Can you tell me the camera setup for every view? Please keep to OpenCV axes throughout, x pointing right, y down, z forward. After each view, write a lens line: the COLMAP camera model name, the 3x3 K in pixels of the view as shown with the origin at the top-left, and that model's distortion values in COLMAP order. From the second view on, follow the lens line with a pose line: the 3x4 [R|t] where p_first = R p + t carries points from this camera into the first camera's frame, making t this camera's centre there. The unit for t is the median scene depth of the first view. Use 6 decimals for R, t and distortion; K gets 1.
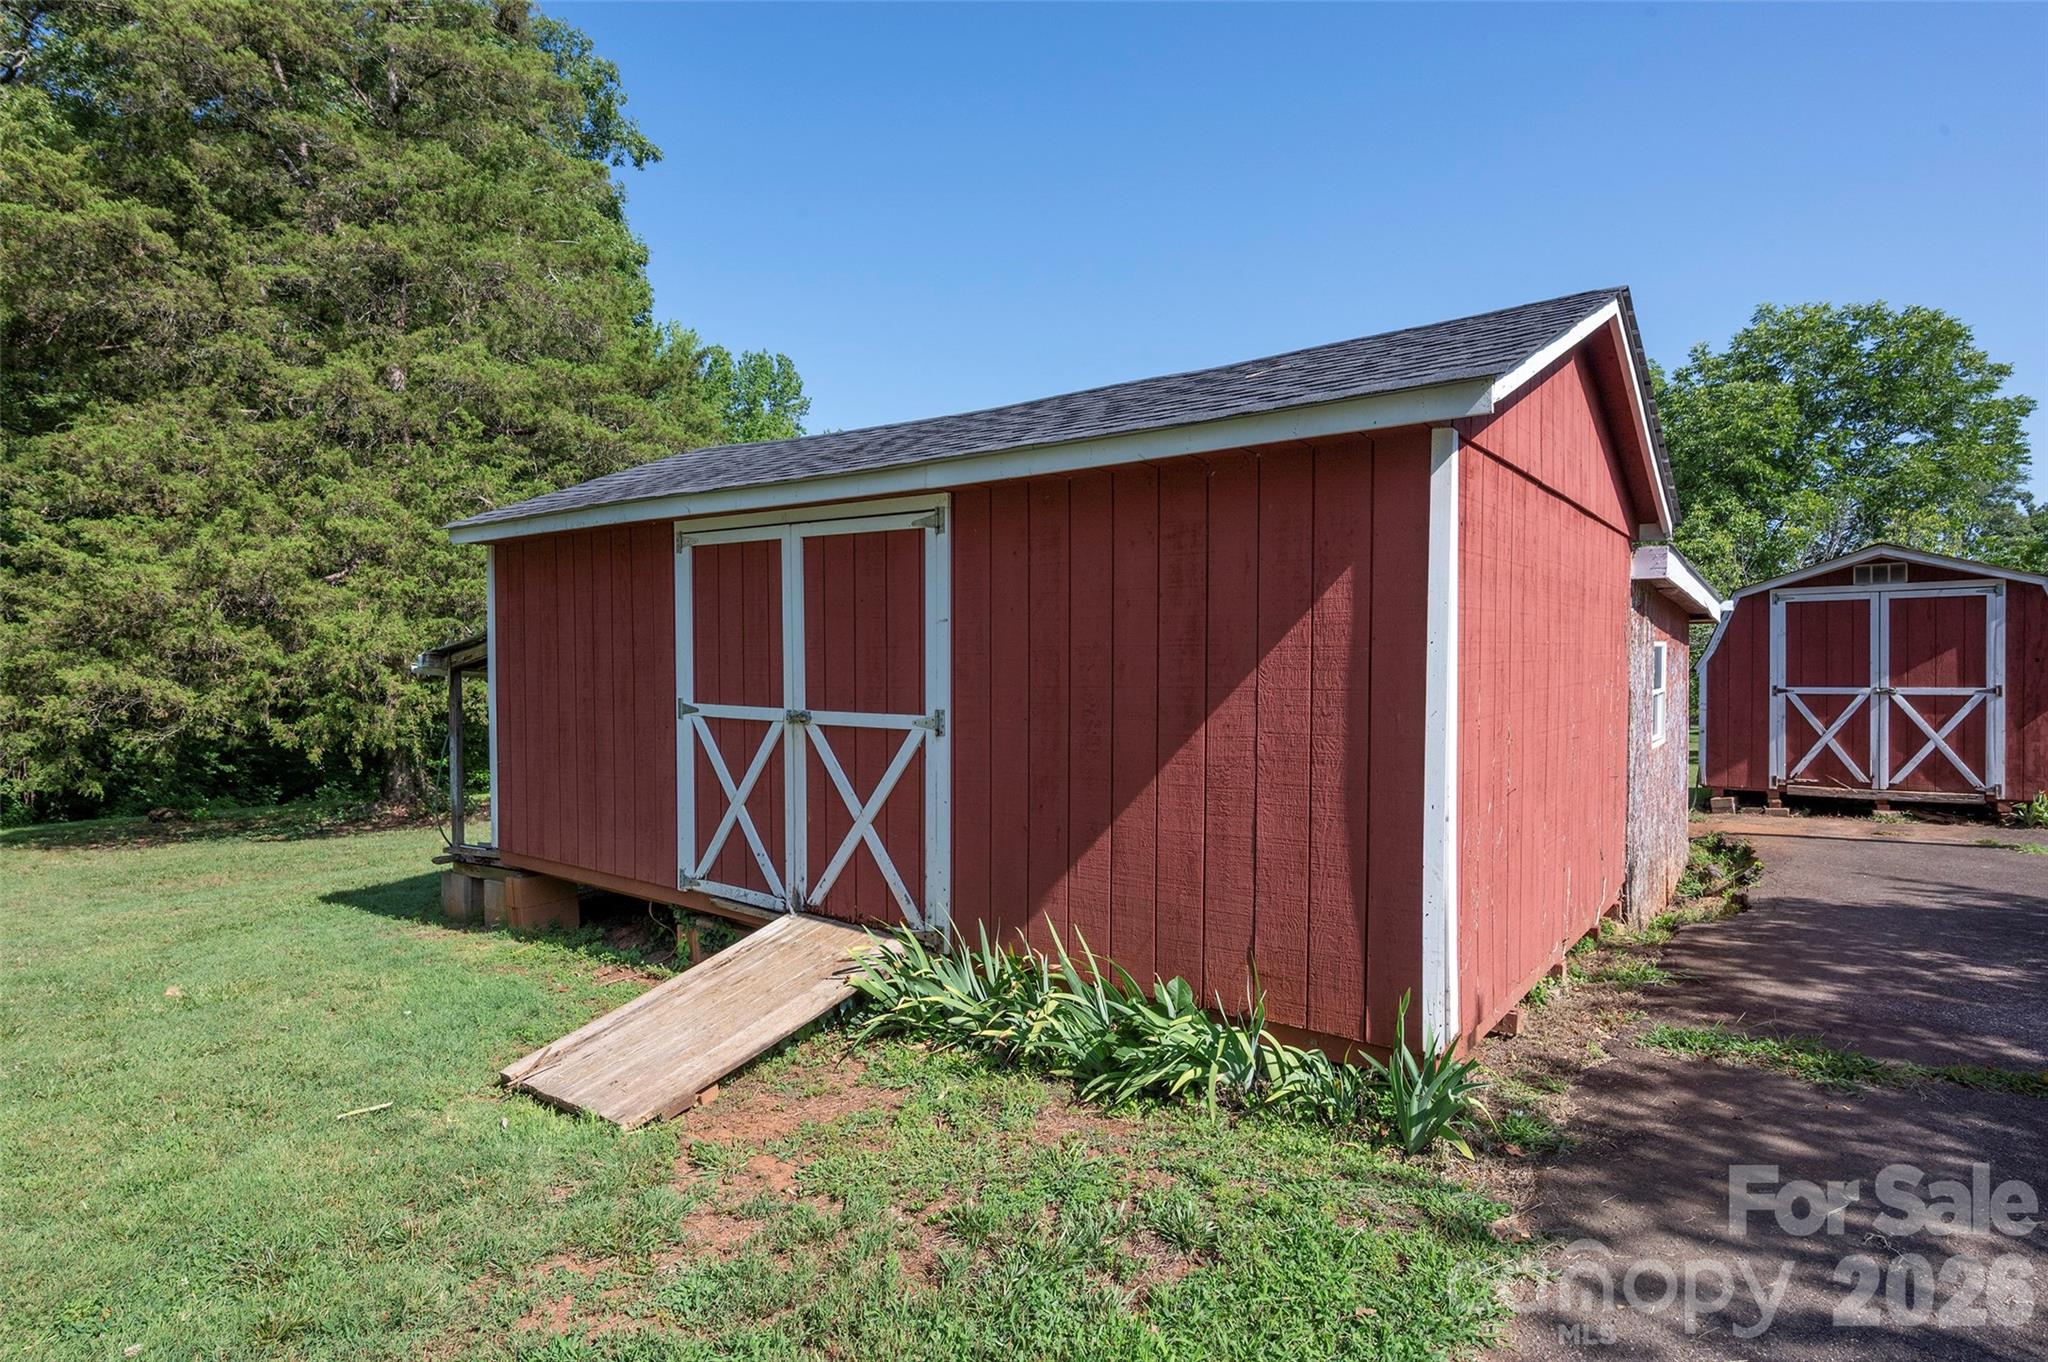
lens RADIAL K [[1075.2, 0, 1024.7], [0, 1075.2, 679.8], [0, 0, 1]] dist [-0.004797, -0.001650]
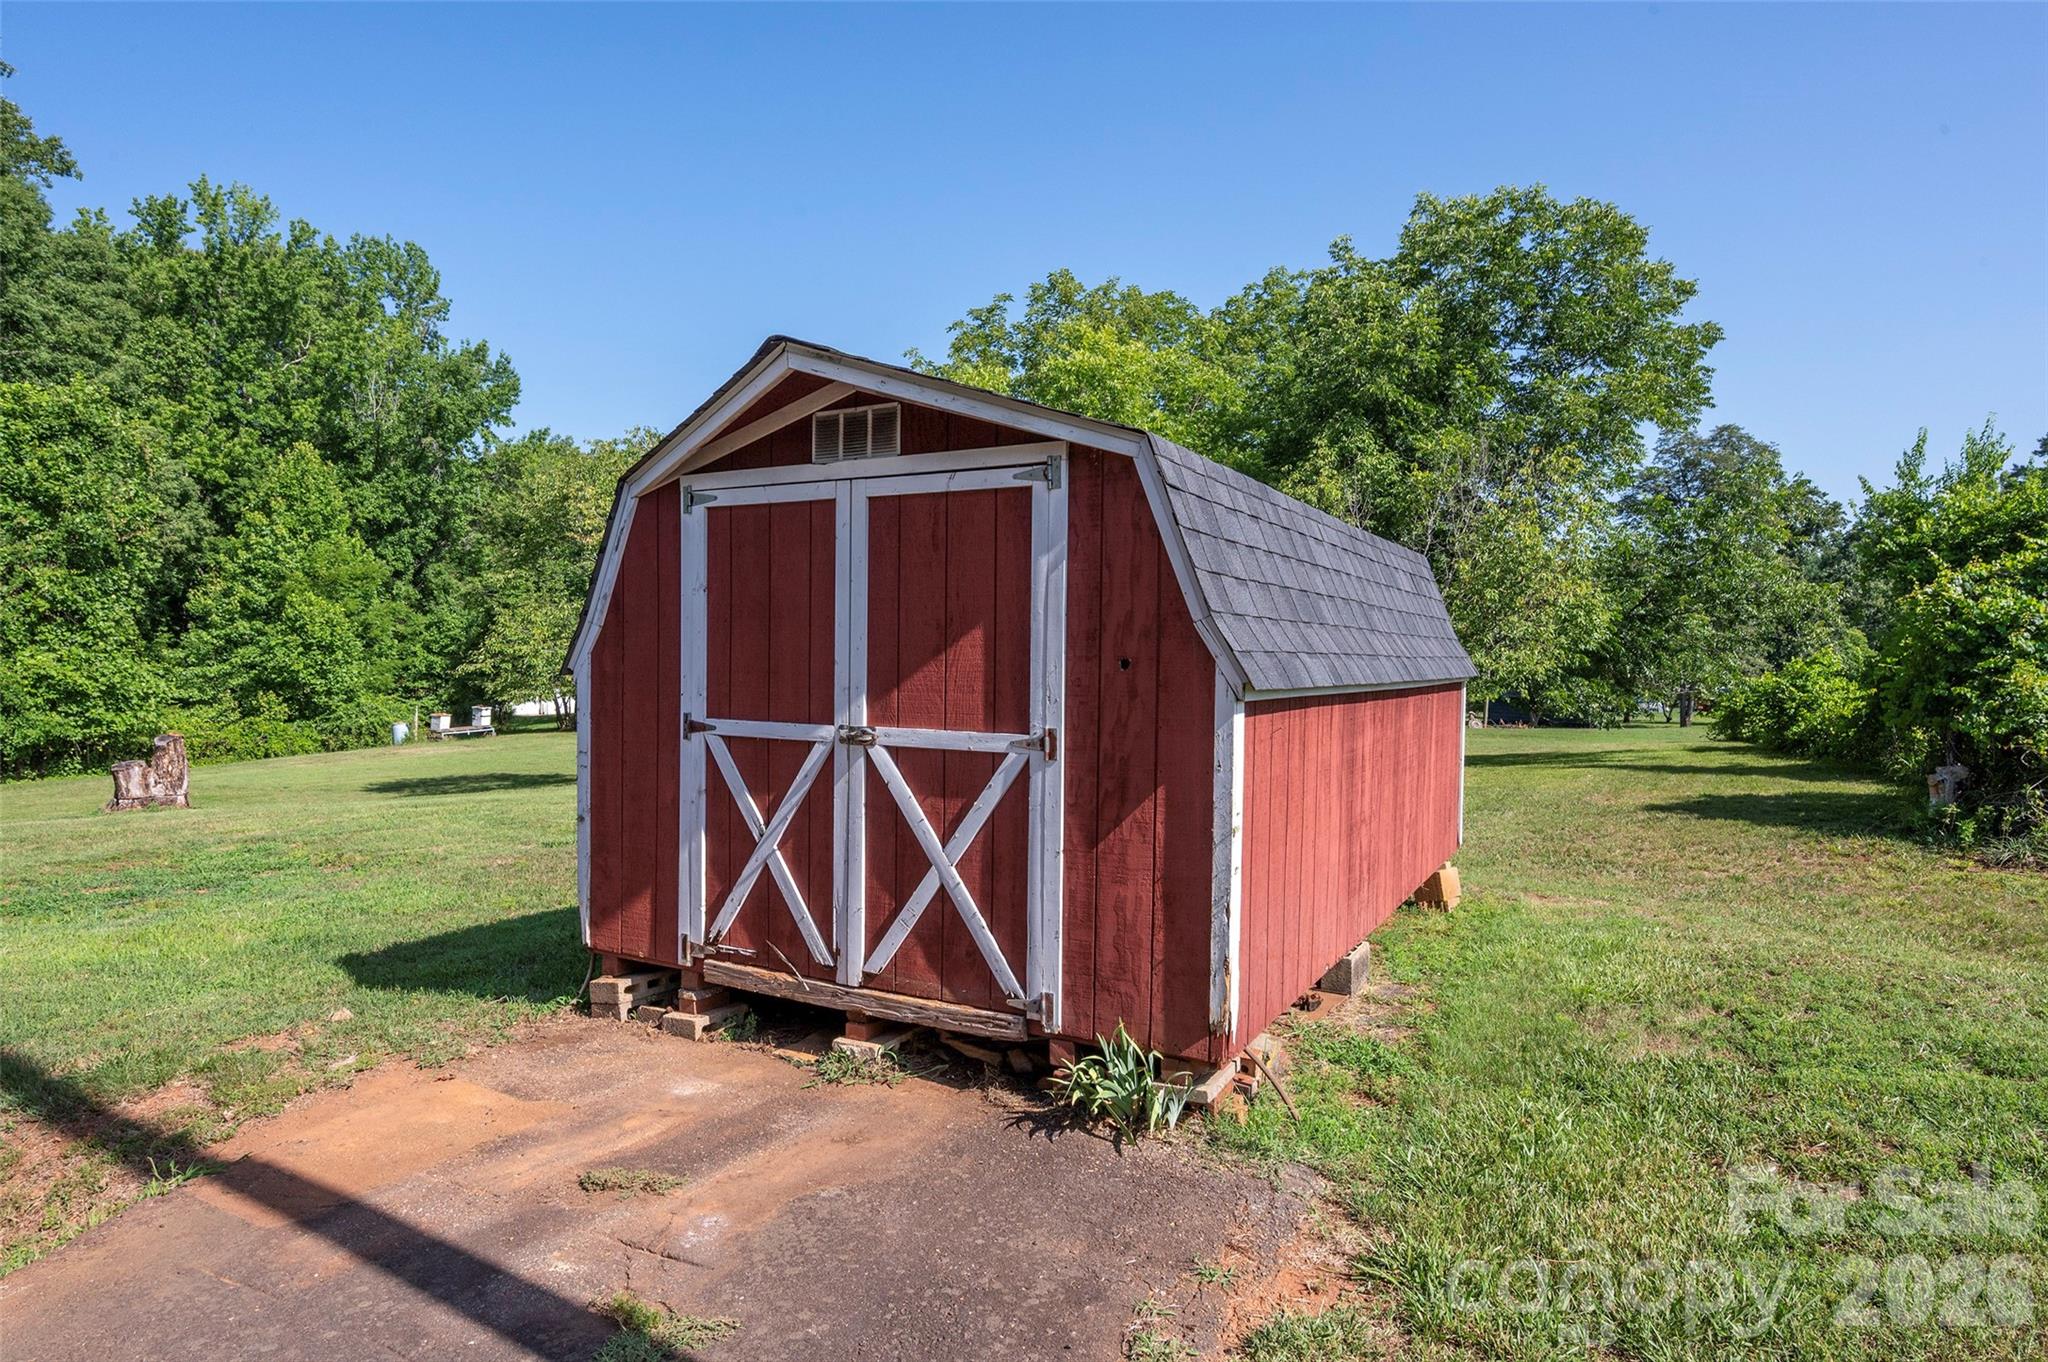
lens RADIAL K [[1164.7, 0, 1022.8], [0, 1164.7, 682.6], [0, 0, 1]] dist [0.005743, 0.000634]
pose [[0.986889, 0.008485, 0.161177, 0.791347], [-0.012529, 0.999631, 0.024092, -0.019559], [-0.160913, -0.025796, 0.986631, 0.570681]]
